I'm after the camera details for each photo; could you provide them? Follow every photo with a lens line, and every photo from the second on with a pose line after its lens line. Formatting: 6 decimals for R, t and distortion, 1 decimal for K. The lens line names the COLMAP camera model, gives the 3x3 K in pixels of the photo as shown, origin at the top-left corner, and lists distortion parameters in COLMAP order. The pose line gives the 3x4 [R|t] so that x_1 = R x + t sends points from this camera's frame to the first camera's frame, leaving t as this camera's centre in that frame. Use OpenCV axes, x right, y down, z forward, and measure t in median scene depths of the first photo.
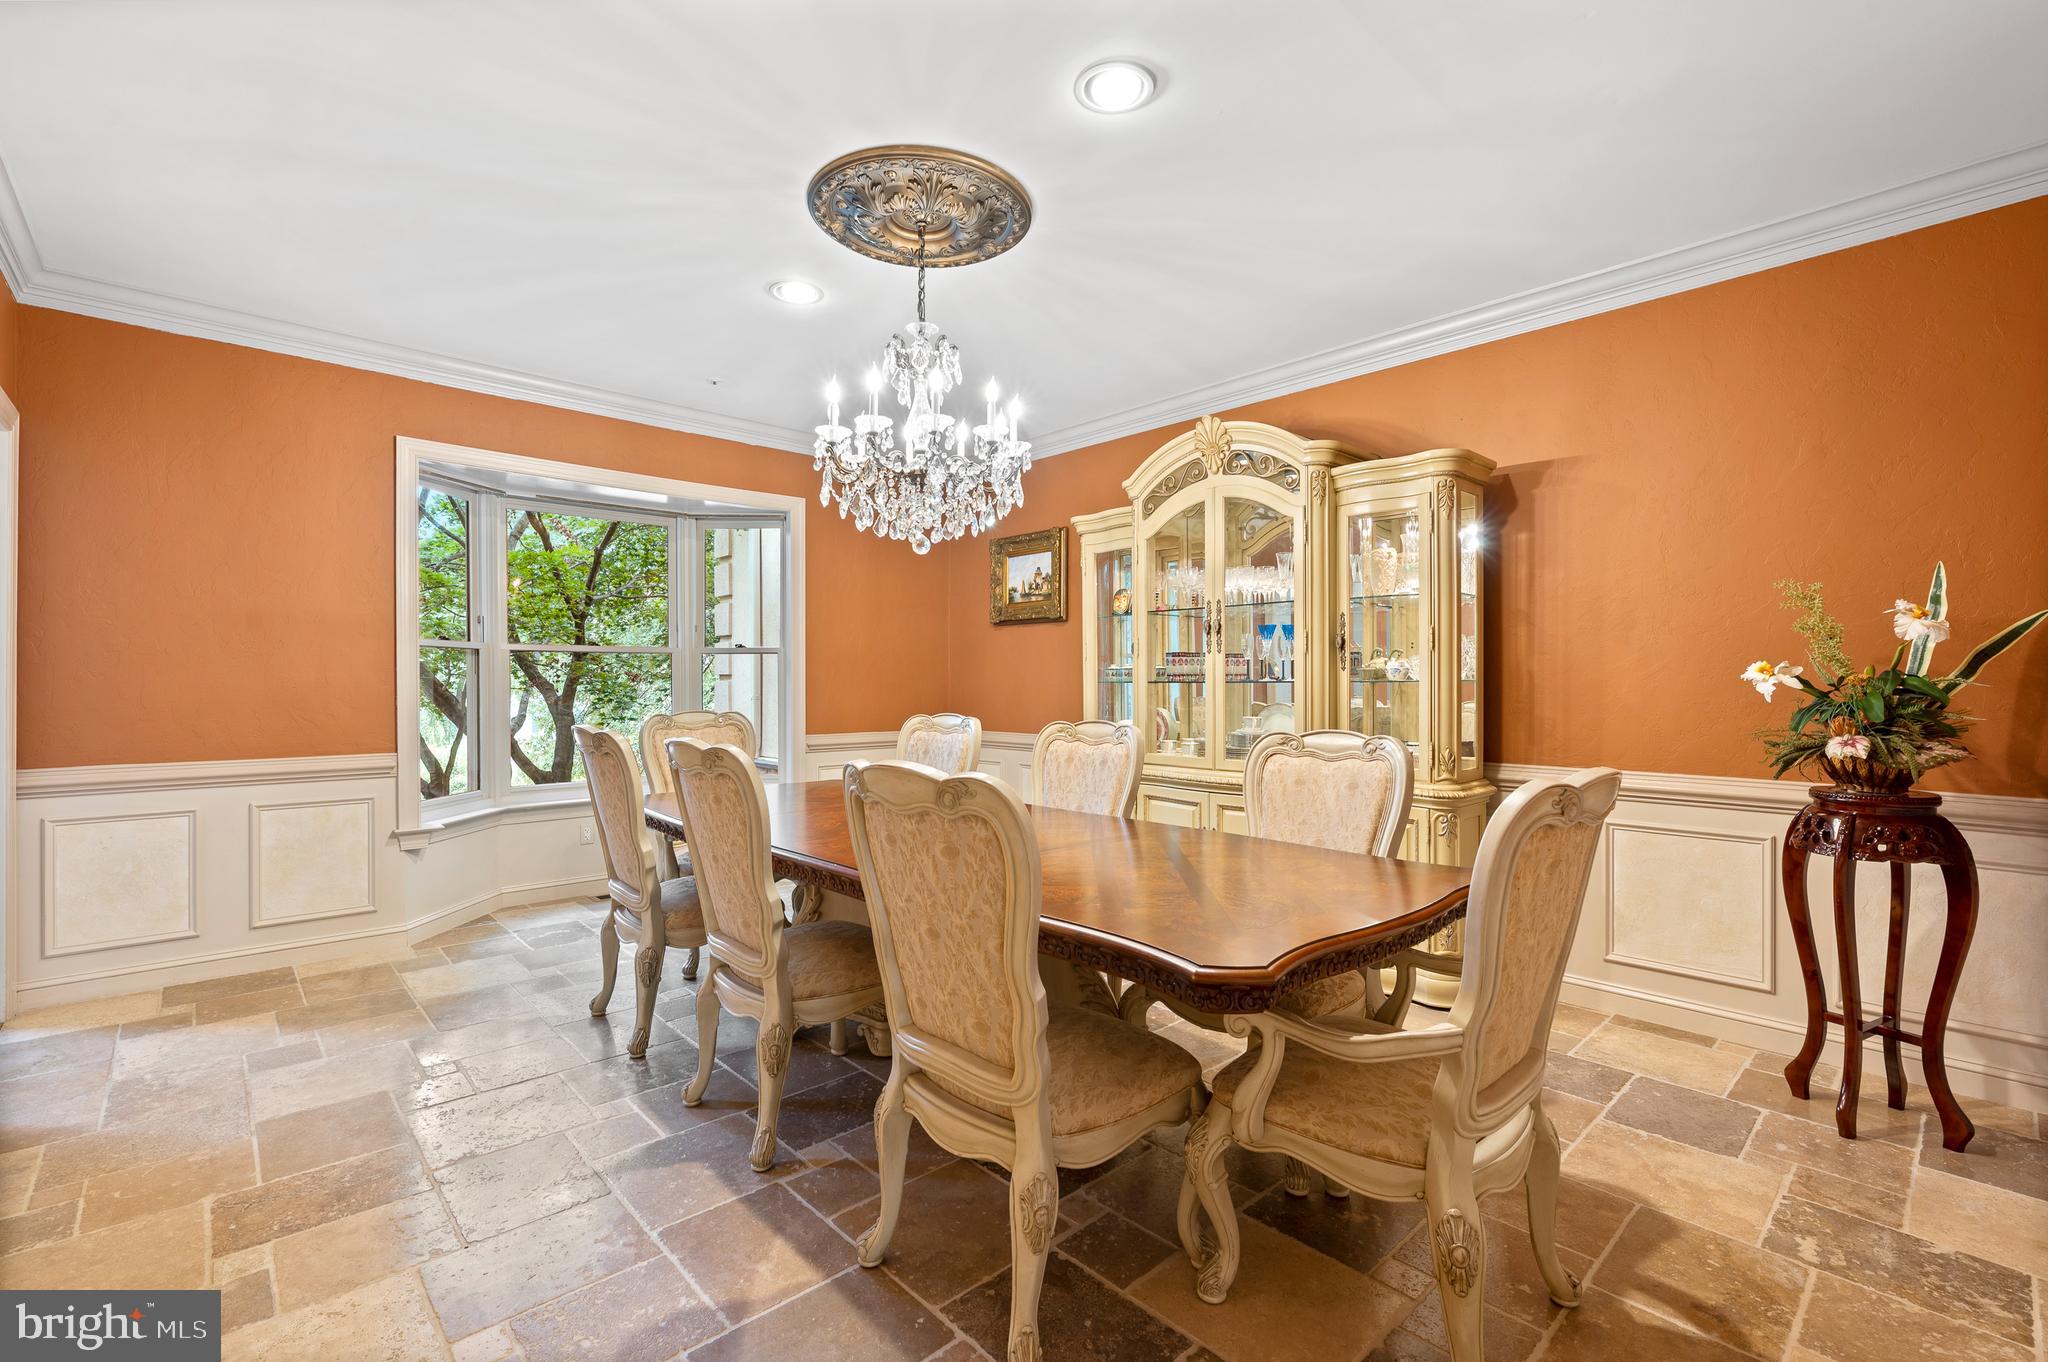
lens RADIAL K [[866.9, 0, 1009.7], [0, 866.9, 688.4], [0, 0, 1]] dist [-0.002370, -0.000353]
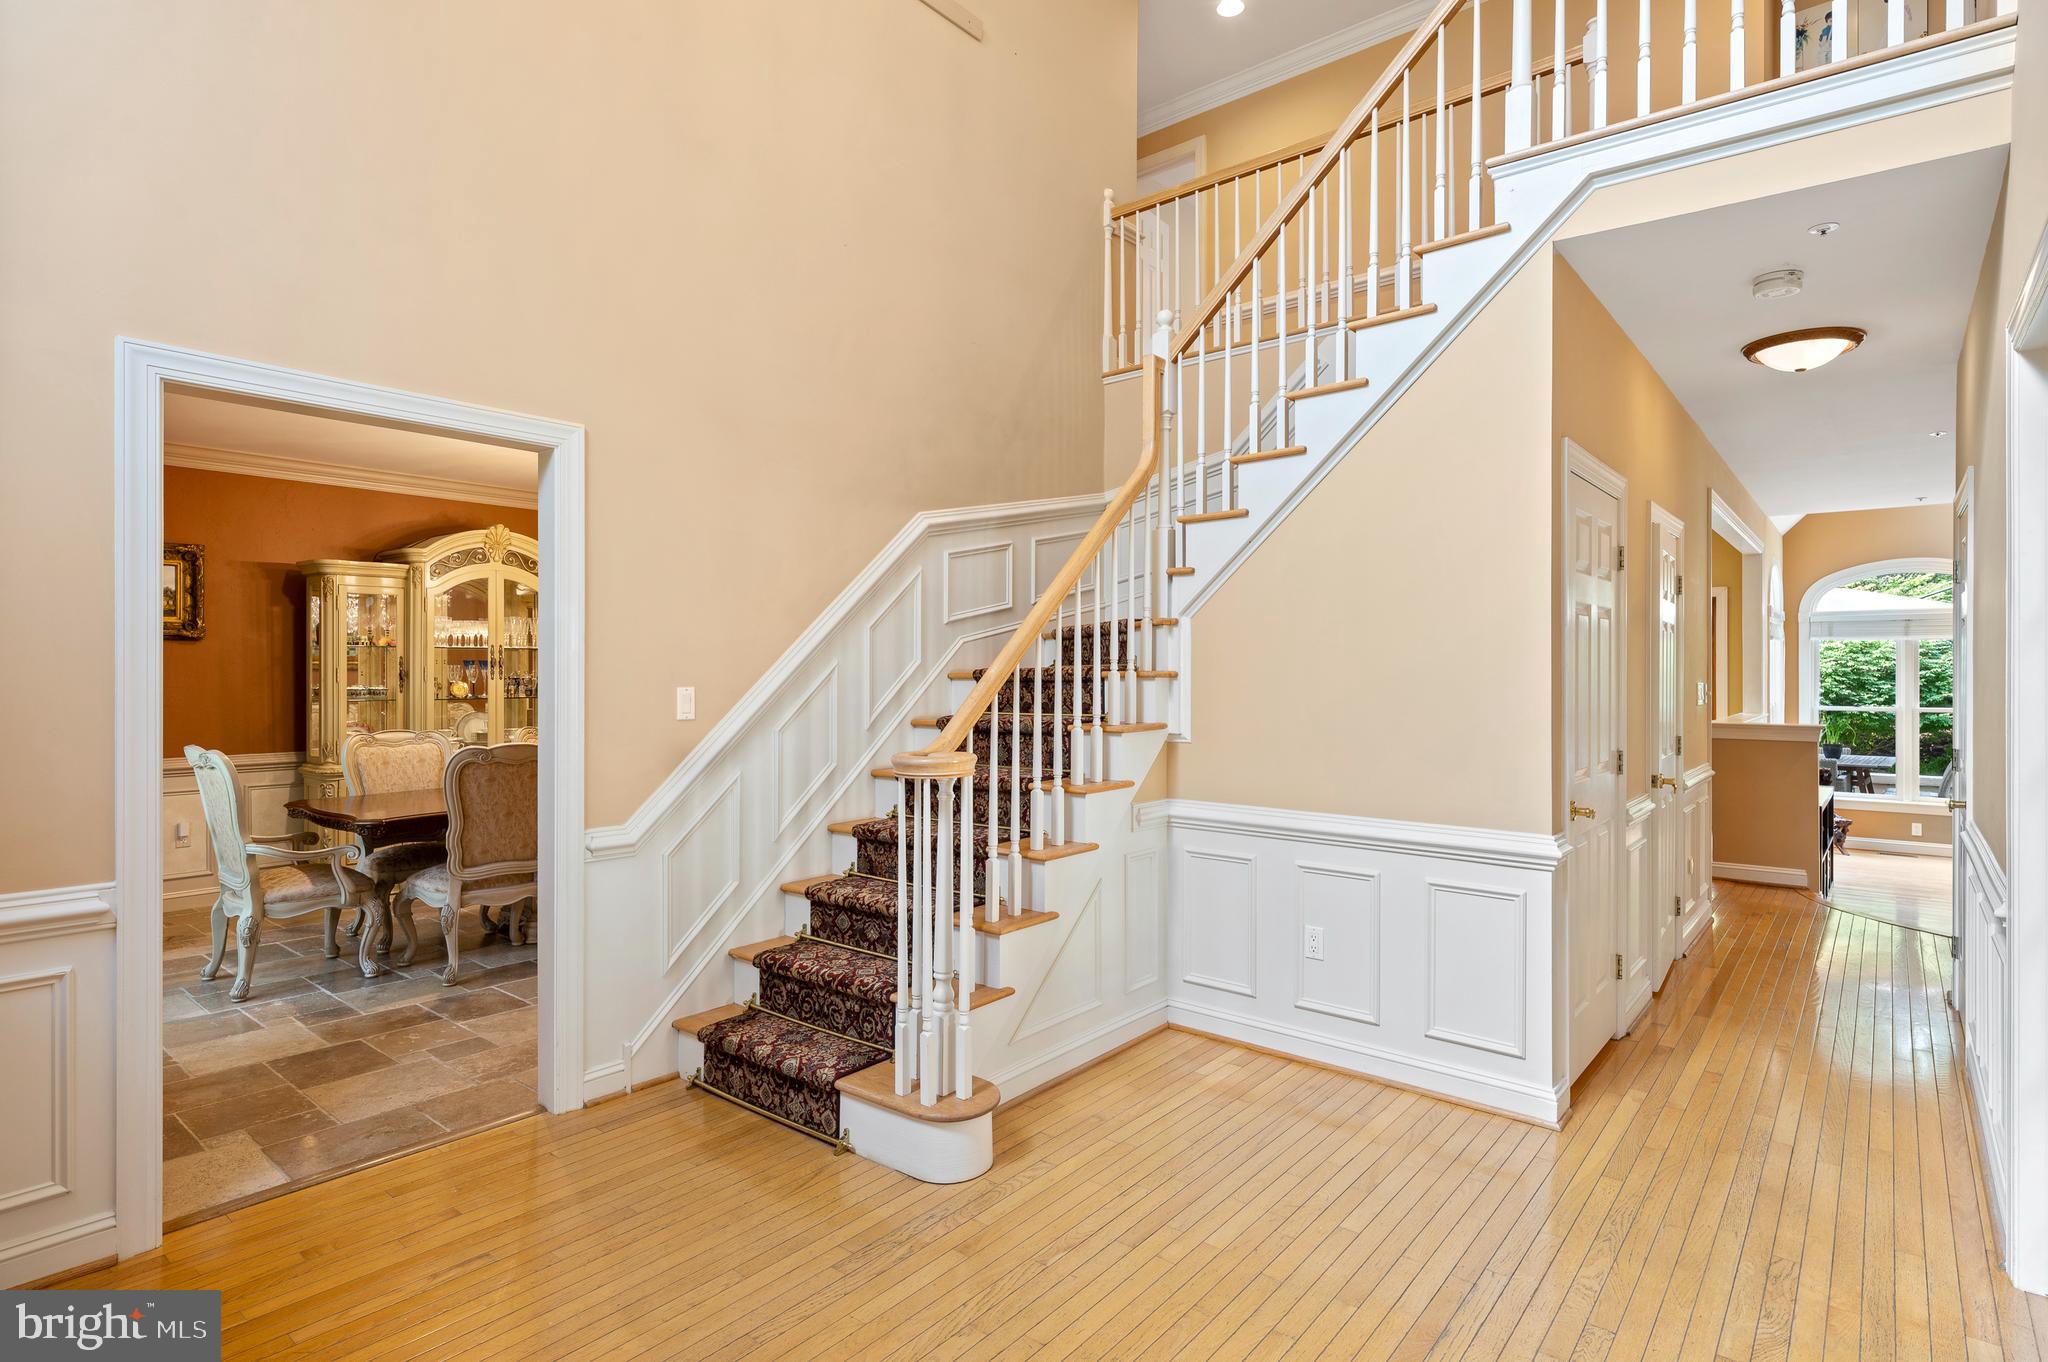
lens RADIAL K [[1062.1, 0, 1018.9], [0, 1062.1, 680.2], [0, 0, 1]] dist [-0.000057, 0.000002]
pose [[-0.141126, -0.001710, 0.989990, -1.763376], [0.000758, 0.999998, 0.001836, -0.043543], [-0.989991, 0.001009, -0.141124, 0.363414]]
